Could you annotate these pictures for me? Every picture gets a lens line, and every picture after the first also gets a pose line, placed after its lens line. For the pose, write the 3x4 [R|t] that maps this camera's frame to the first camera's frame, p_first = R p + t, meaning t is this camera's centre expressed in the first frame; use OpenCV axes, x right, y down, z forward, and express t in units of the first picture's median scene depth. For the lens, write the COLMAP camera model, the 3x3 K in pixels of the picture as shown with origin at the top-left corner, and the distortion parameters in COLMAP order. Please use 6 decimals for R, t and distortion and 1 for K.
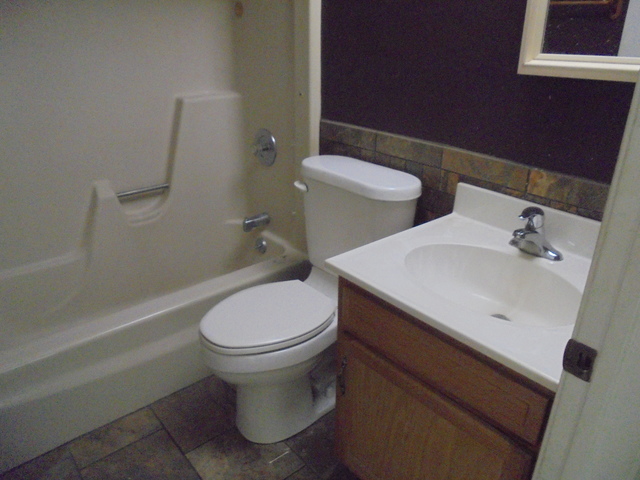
lens RADIAL K [[479.8, 0, 317.8], [0, 479.8, 241.3], [0, 0, 1]] dist [-0.127556, 0.099252]
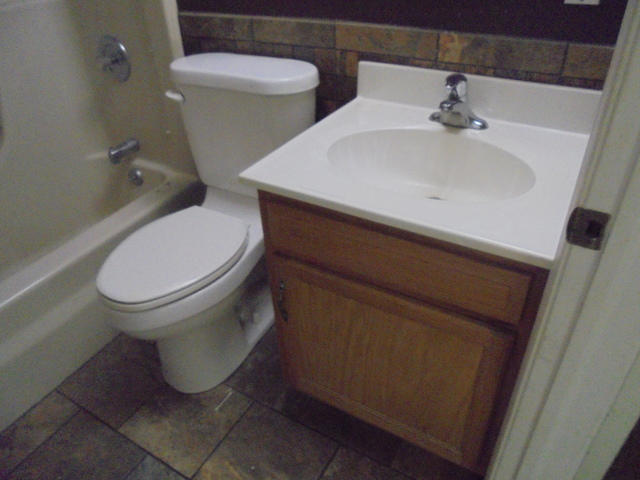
lens RADIAL K [[479.8, 0, 317.8], [0, 479.8, 241.3], [0, 0, 1]] dist [-0.127556, 0.099252]
pose [[0.943435, -0.226294, 0.242324, -0.059291], [0.176764, 0.961628, 0.209823, 0.000486], [-0.280508, -0.155121, 0.947234, 0.120819]]
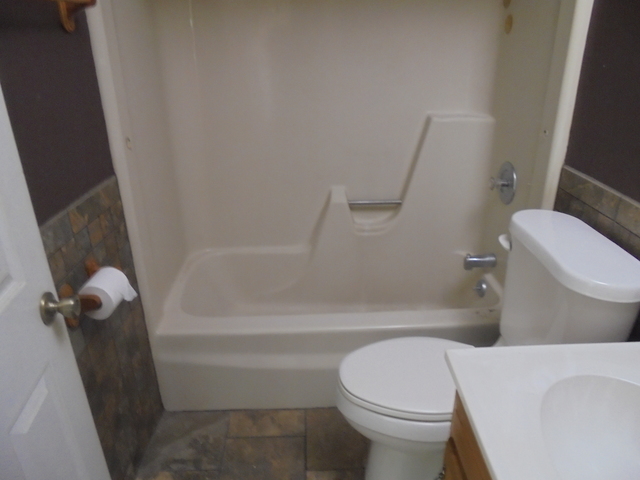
lens RADIAL K [[479.8, 0, 317.8], [0, 479.8, 241.3], [0, 0, 1]] dist [-0.127556, 0.099252]
pose [[0.779138, 0.240181, -0.579014, 0.197848], [-0.236390, 0.968066, 0.083470, -0.114462], [0.580572, 0.071839, 0.811034, 0.146260]]
